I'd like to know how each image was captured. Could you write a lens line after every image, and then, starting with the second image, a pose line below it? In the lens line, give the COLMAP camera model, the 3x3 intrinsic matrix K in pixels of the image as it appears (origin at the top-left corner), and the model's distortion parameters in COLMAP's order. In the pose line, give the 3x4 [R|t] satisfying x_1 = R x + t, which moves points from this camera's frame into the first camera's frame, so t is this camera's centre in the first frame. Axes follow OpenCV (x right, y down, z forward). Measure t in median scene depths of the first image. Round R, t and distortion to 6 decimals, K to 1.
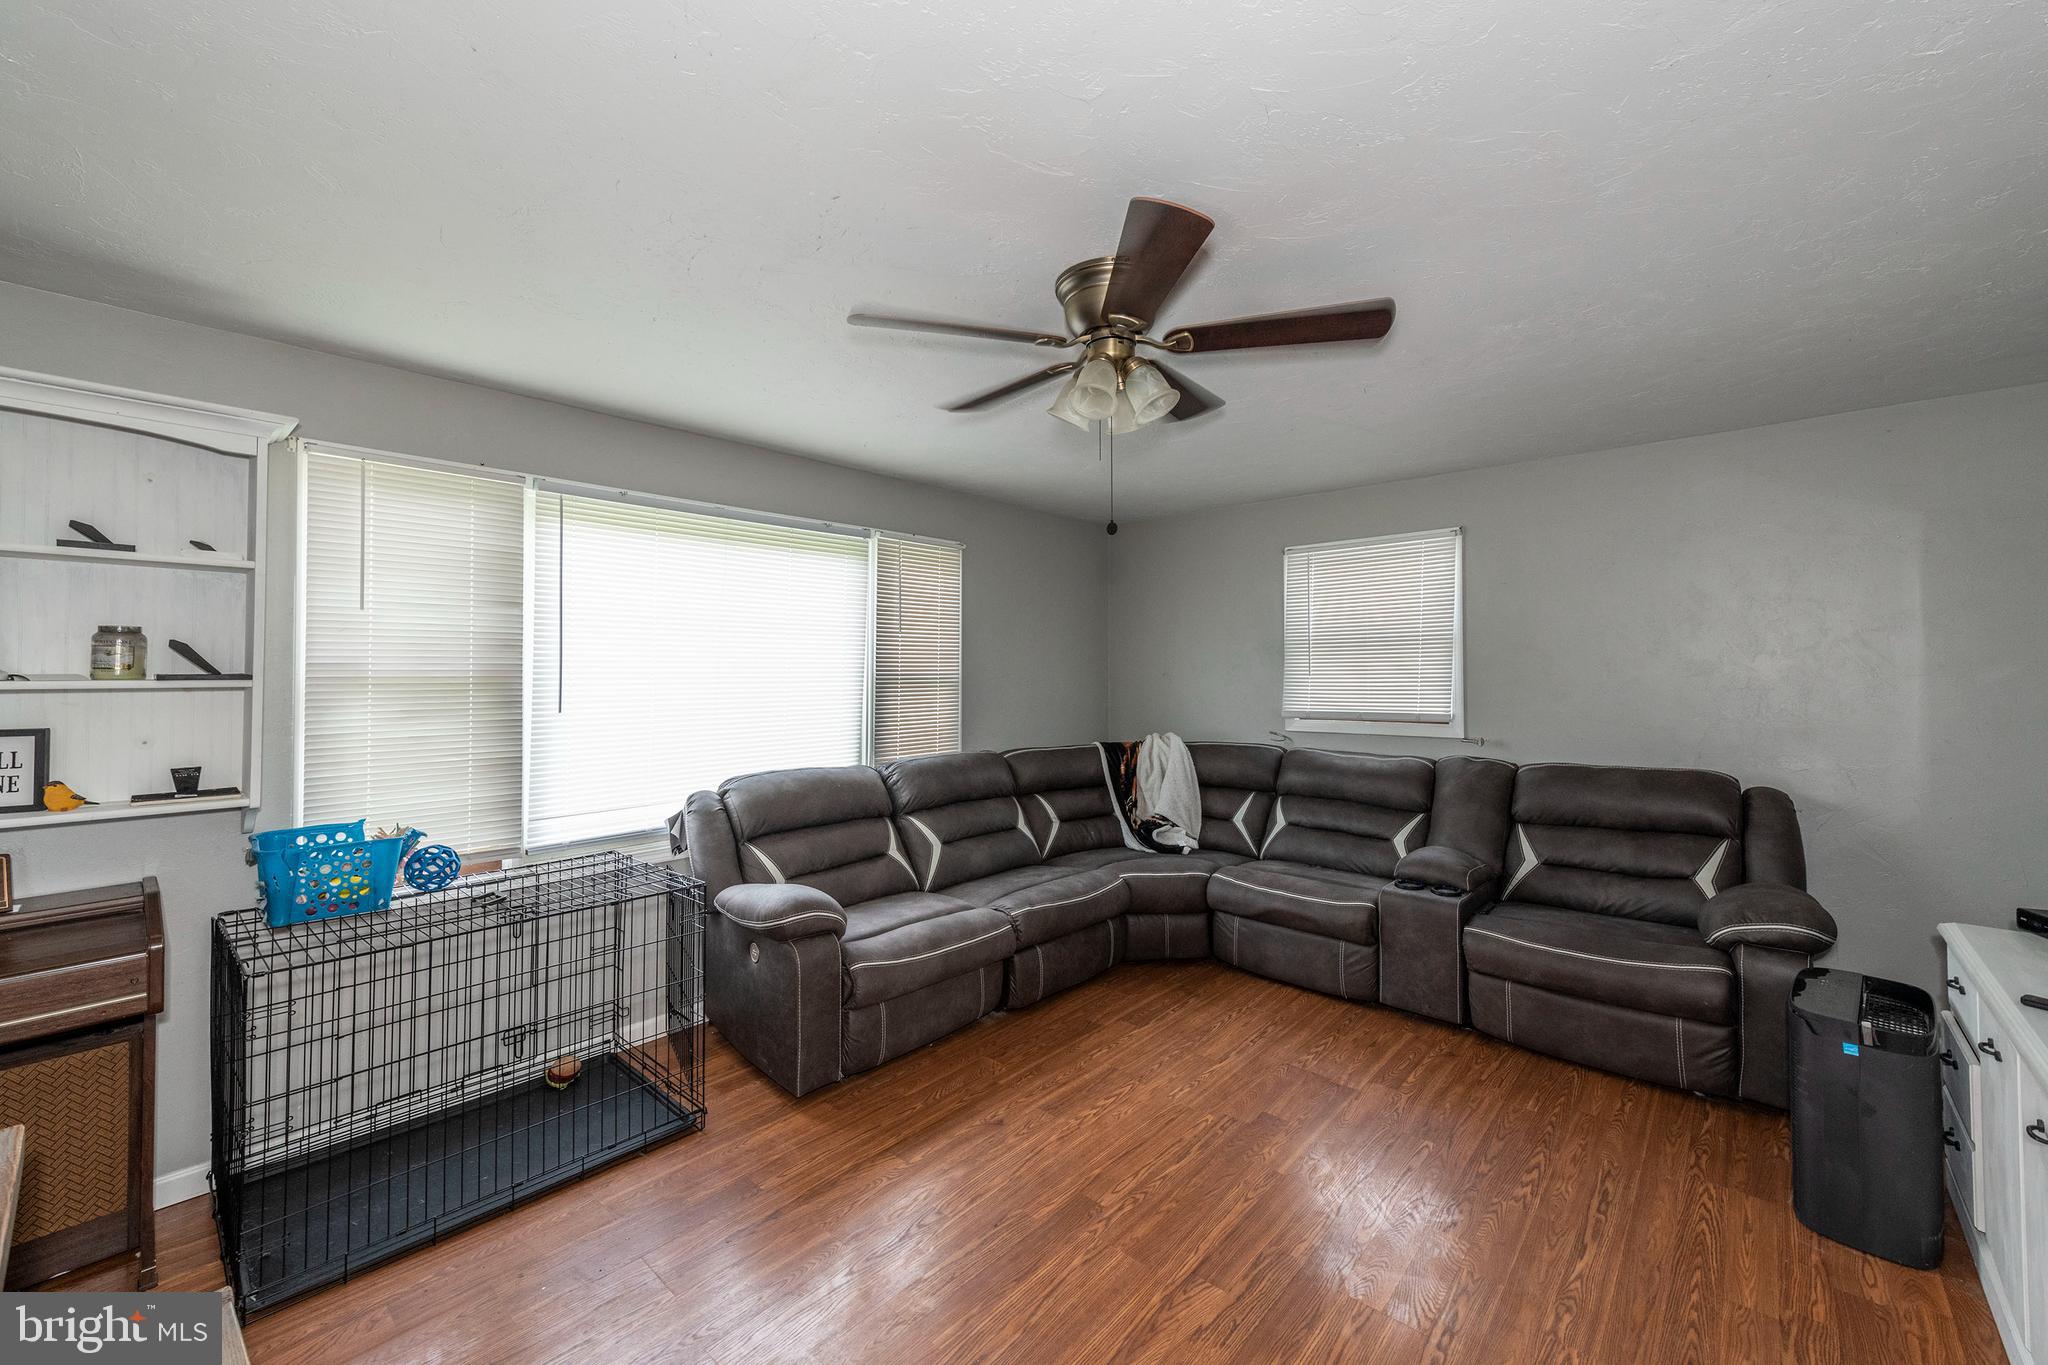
lens RADIAL K [[809.5, 0, 1020.5], [0, 809.5, 655.0], [0, 0, 1]] dist [0.005794, -0.000130]
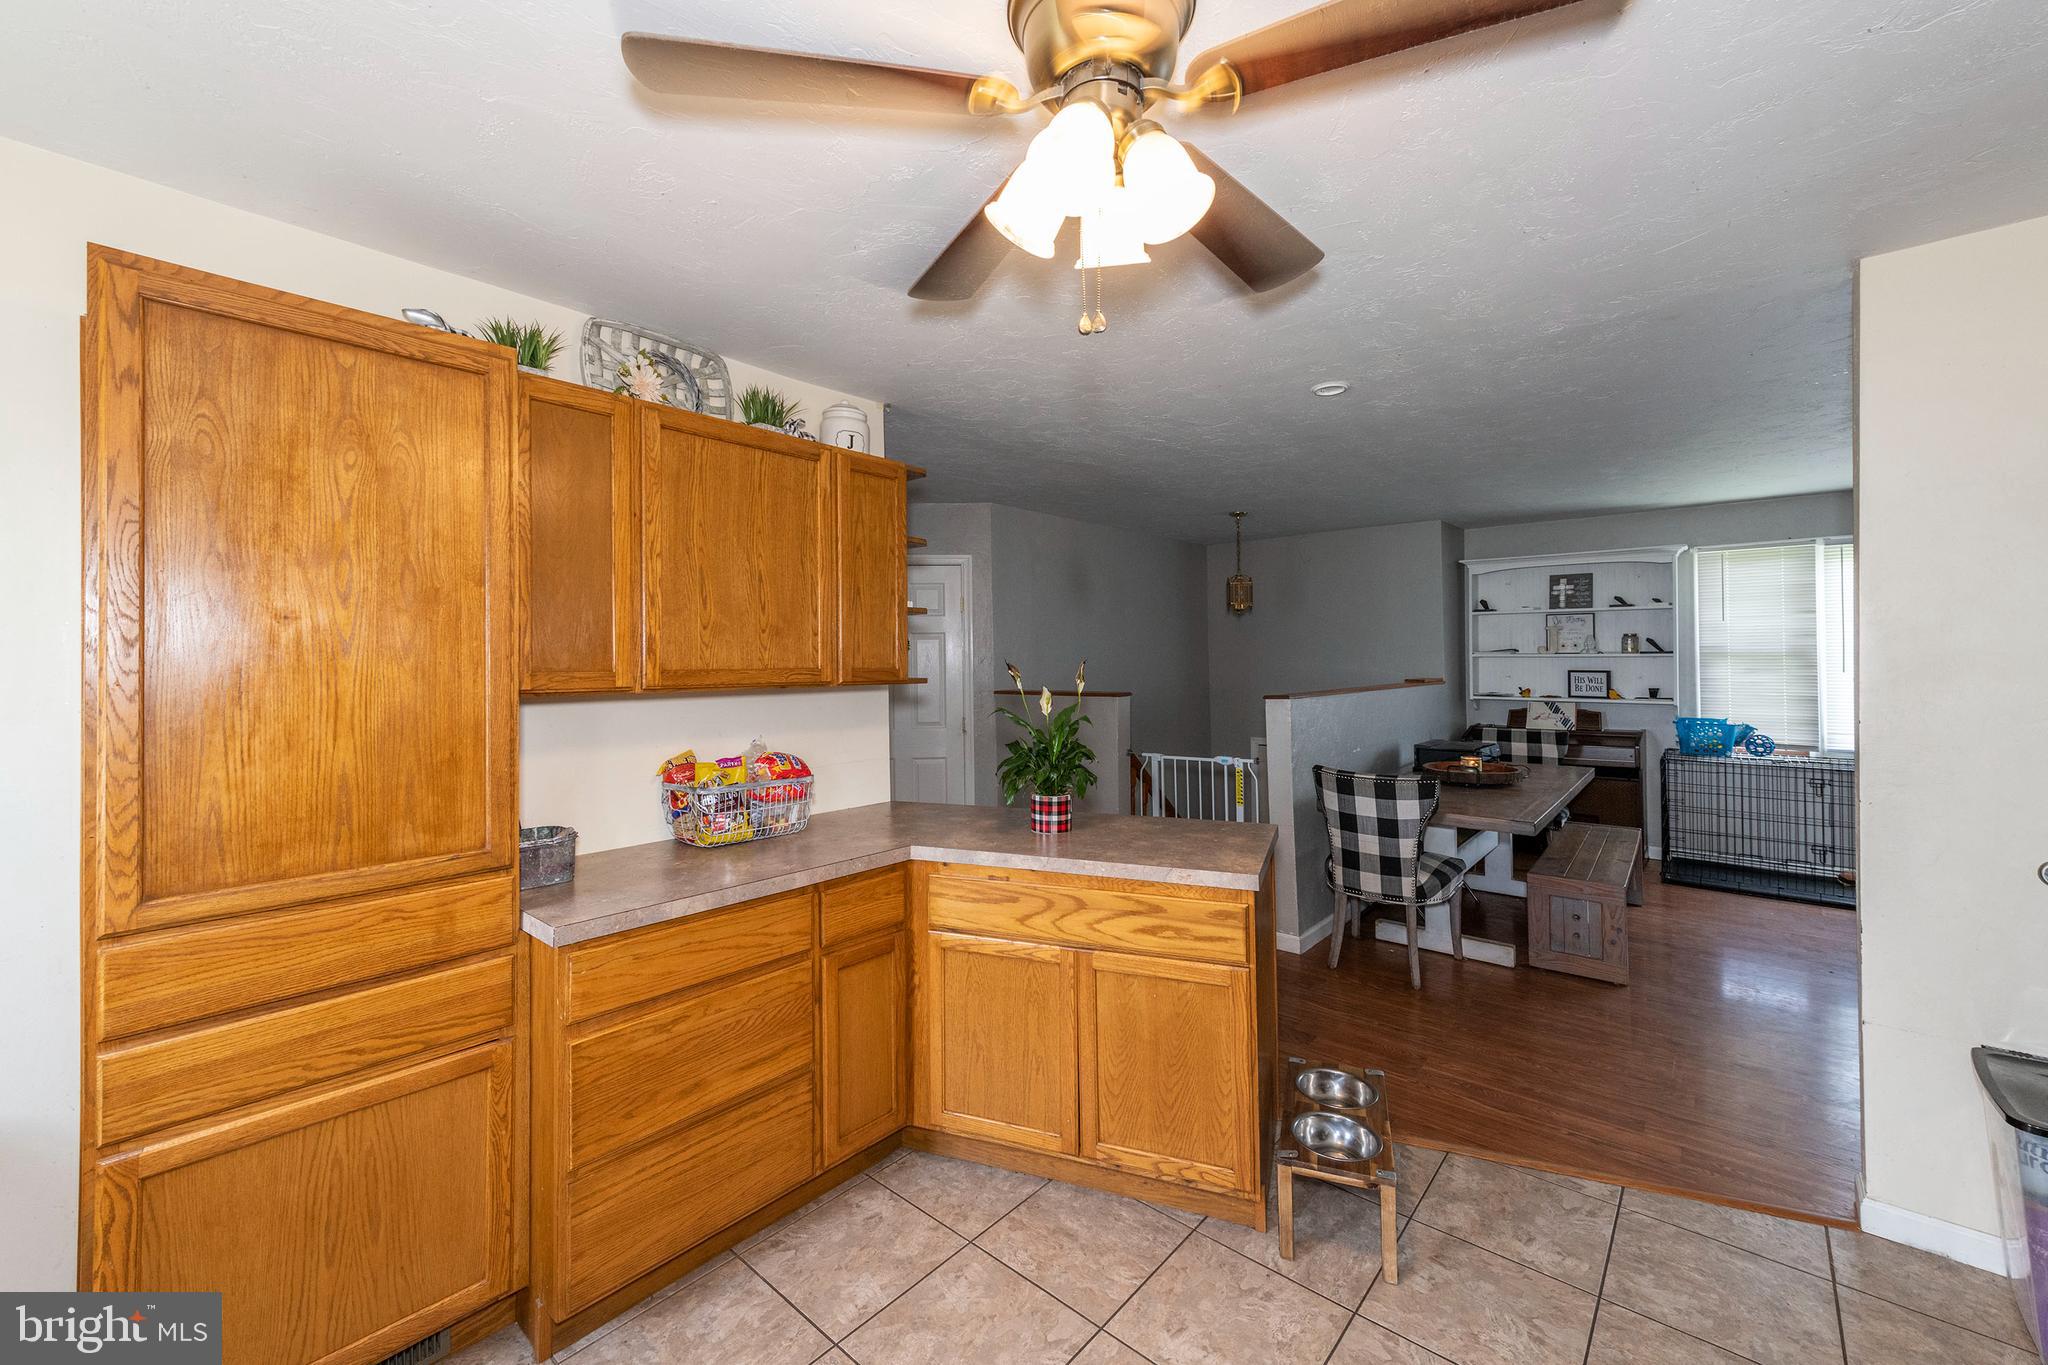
lens RADIAL K [[825.4, 0, 1017.3], [0, 825.4, 644.8], [0, 0, 1]] dist [-0.000030, 0.000021]
pose [[0.002094, -0.013897, -0.999901, 1.052283], [0.027587, 0.999524, -0.013834, -0.010442], [0.999617, -0.027556, 0.002476, -0.672280]]
